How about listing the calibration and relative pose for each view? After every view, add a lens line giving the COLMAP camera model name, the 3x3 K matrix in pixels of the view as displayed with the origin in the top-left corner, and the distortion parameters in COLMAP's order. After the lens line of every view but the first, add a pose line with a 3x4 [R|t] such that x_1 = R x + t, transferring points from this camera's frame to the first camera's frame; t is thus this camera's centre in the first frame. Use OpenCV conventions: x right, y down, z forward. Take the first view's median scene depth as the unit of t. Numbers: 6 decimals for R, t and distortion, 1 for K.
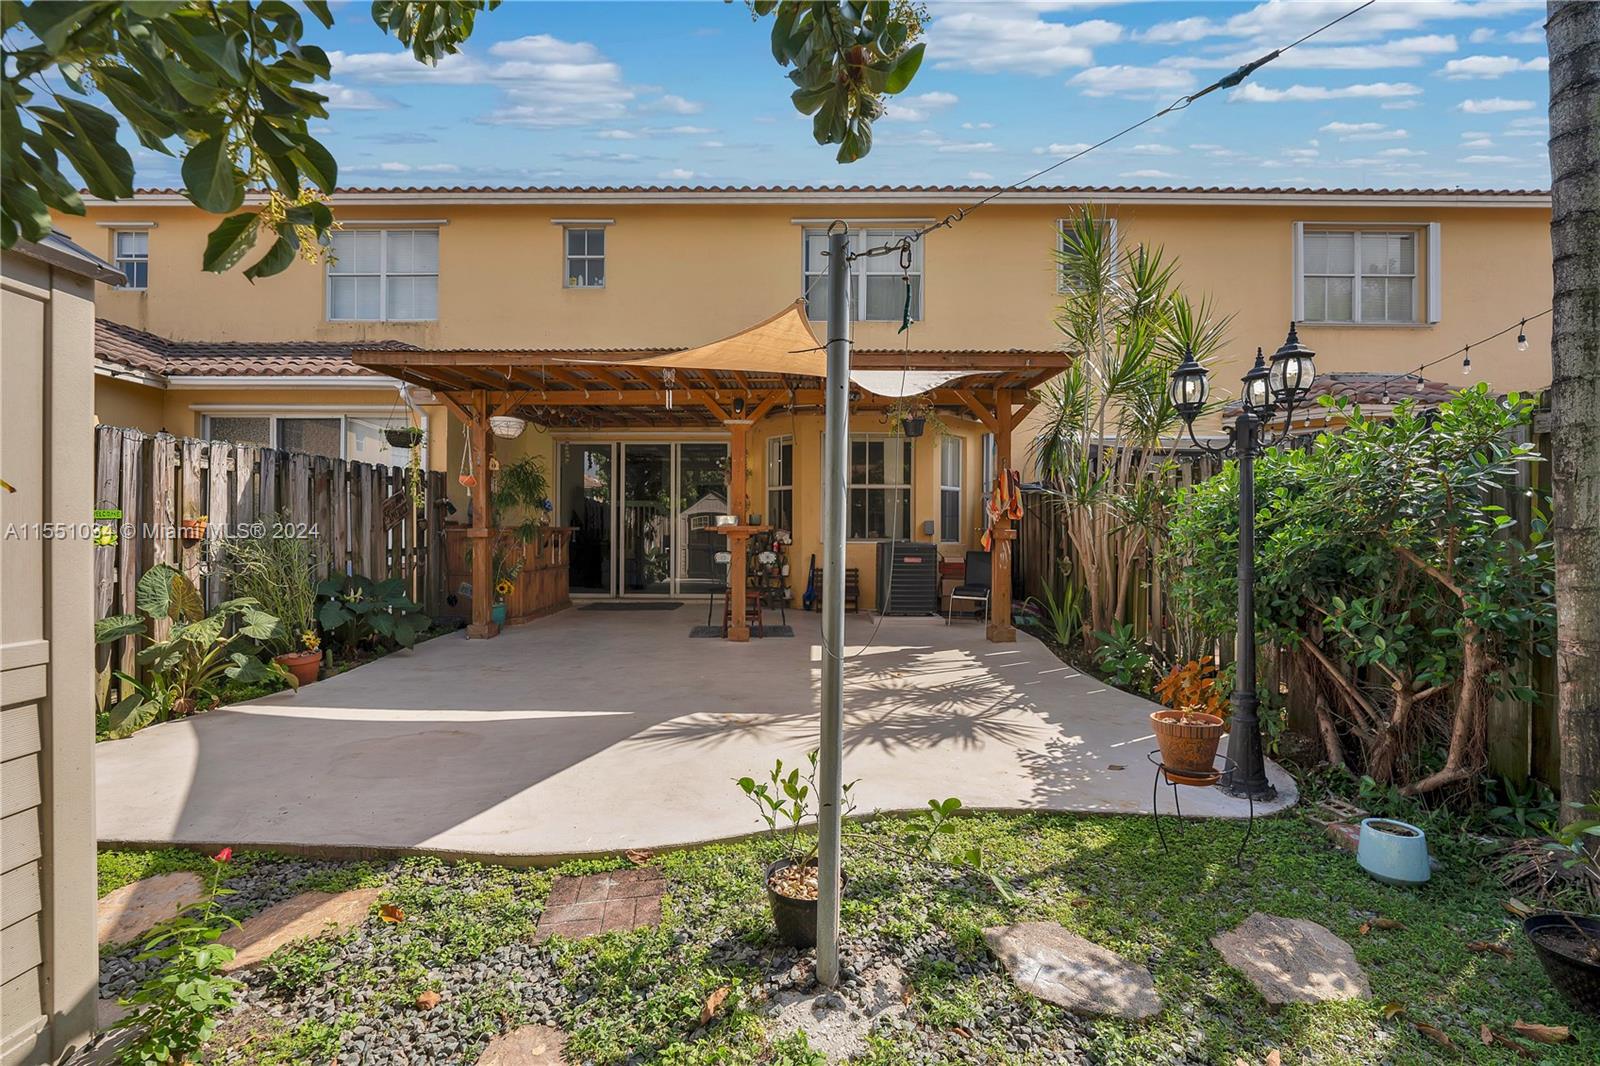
lens RADIAL K [[675.7, 0, 773.3], [0, 675.7, 534.7], [0, 0, 1]] dist [-0.024495, -0.000288]
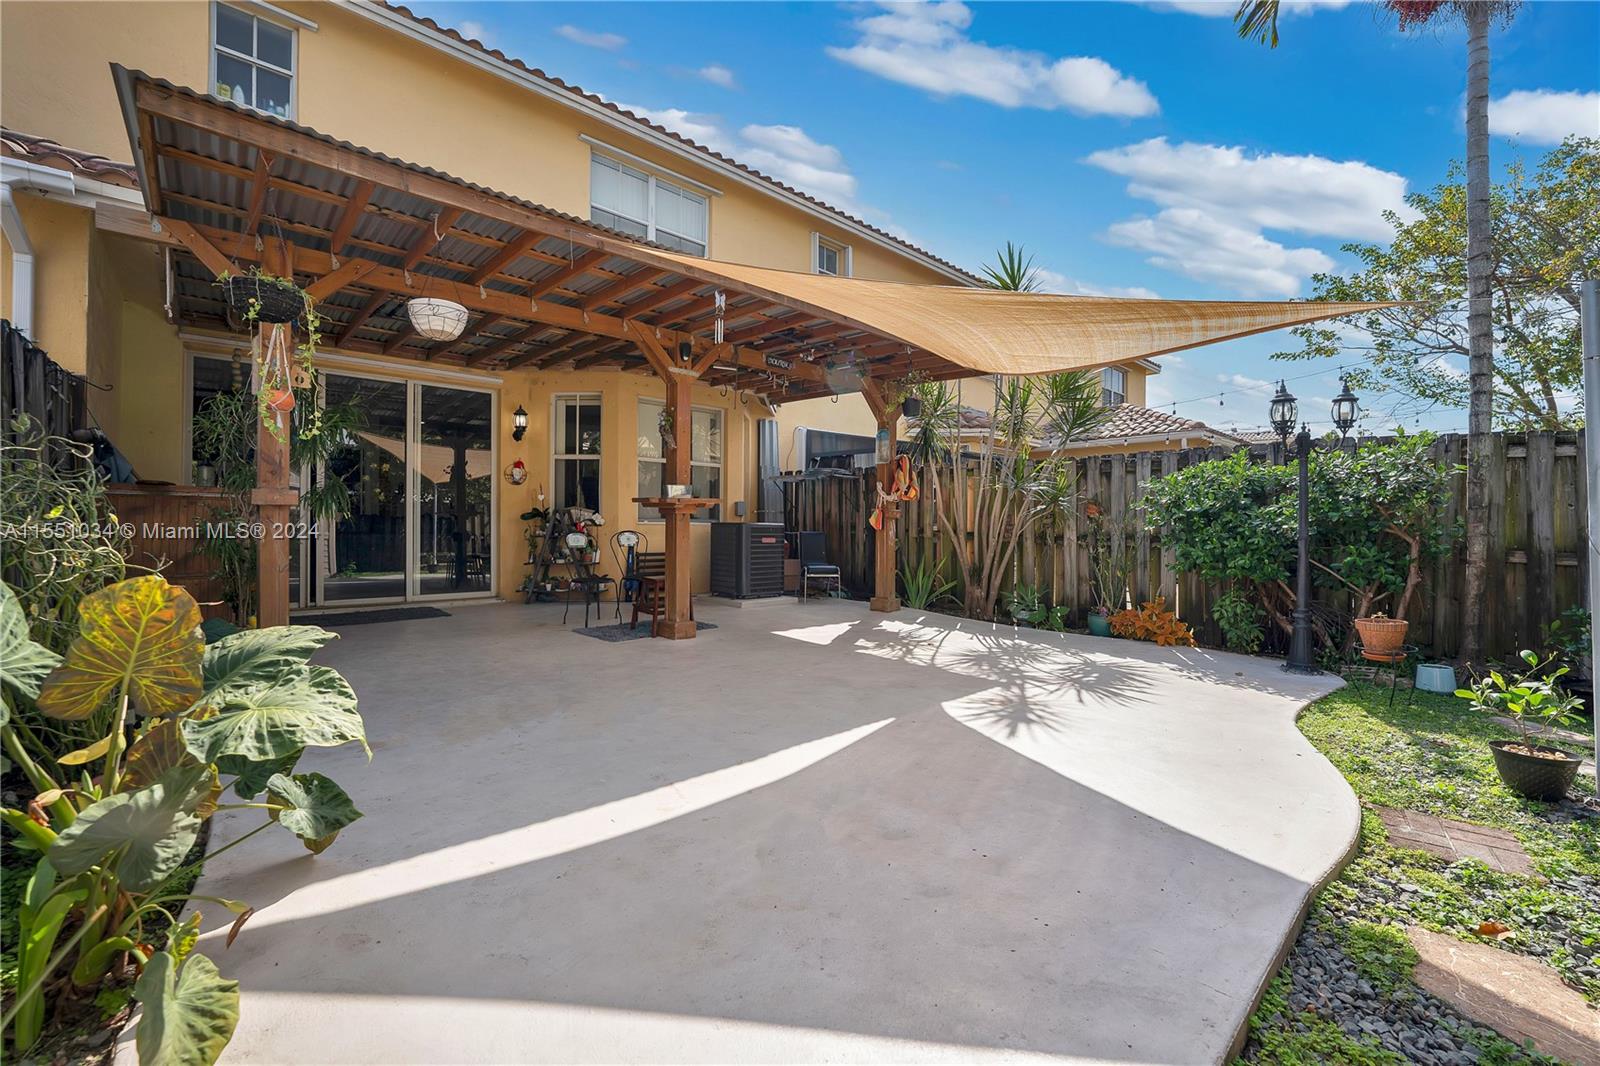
lens RADIAL K [[684.4, 0, 806.4], [0, 684.4, 523.8], [0, 0, 1]] dist [0.001131, -0.000134]
pose [[0.692411, 0.006789, 0.721471, -0.421064], [-0.003755, 0.999976, -0.005806, 0.016740], [-0.721493, 0.001311, 0.692420, 0.242345]]
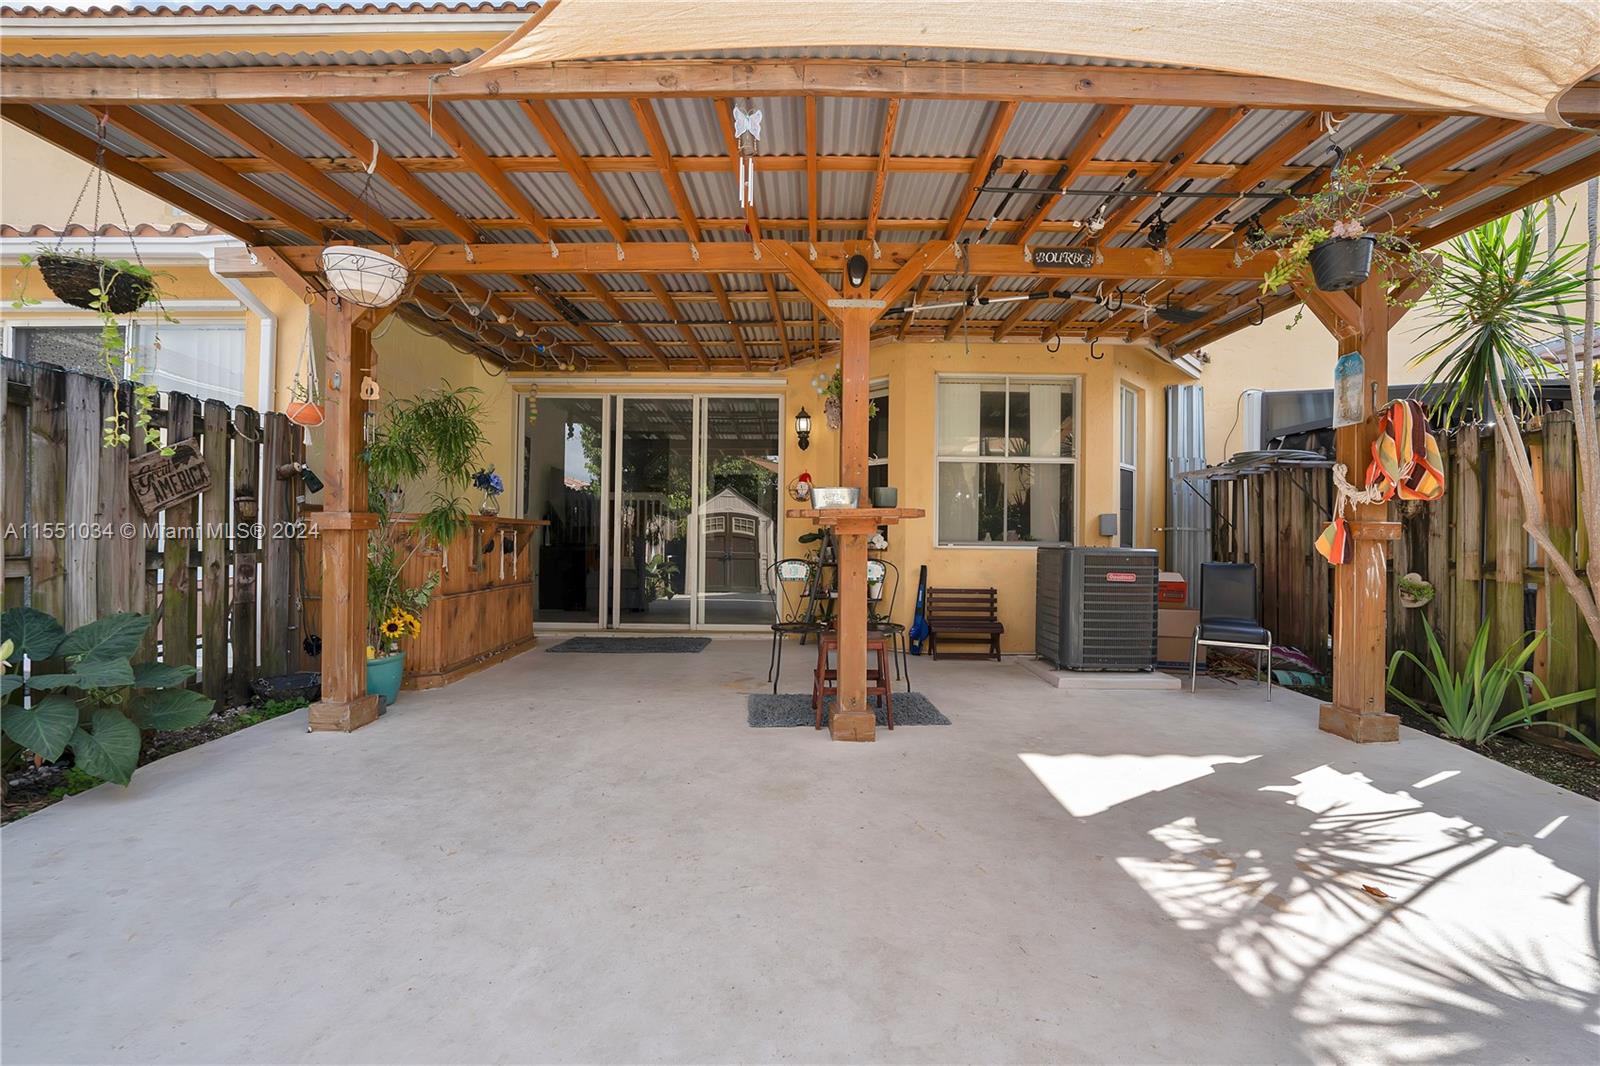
lens RADIAL K [[674.3, 0, 800.2], [0, 674.3, 538.0], [0, 0, 1]] dist [-0.020434, -0.000079]
pose [[0.998765, 0.008300, 0.048976, -0.089687], [-0.007883, 0.999931, -0.008689, 0.009184], [-0.049044, 0.008292, 0.998762, 0.385107]]
